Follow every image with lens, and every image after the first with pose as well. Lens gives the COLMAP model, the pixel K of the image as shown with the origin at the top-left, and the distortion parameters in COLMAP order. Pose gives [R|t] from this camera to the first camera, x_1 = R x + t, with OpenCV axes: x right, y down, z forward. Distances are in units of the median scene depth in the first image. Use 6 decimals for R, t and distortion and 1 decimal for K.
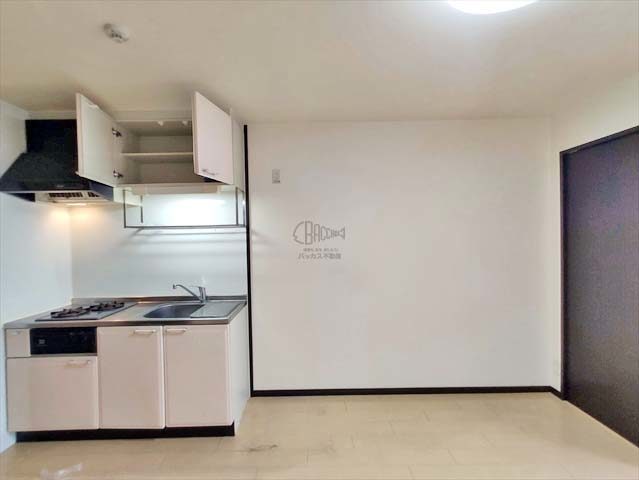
lens RADIAL K [[312.2, 0, 318.5], [0, 312.2, 240.5], [0, 0, 1]] dist [0.005751, -0.000460]
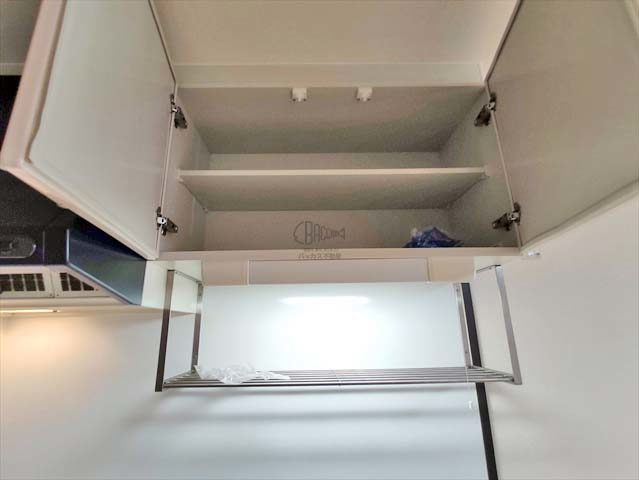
lens RADIAL K [[312.2, 0, 316.6], [0, 312.2, 243.6], [0, 0, 1]] dist [0.005751, -0.000460]
pose [[0.999942, 0.003385, 0.010207, -0.466786], [-0.000451, 0.961535, -0.274684, -0.094851], [-0.010744, 0.274663, 0.961481, 0.661794]]
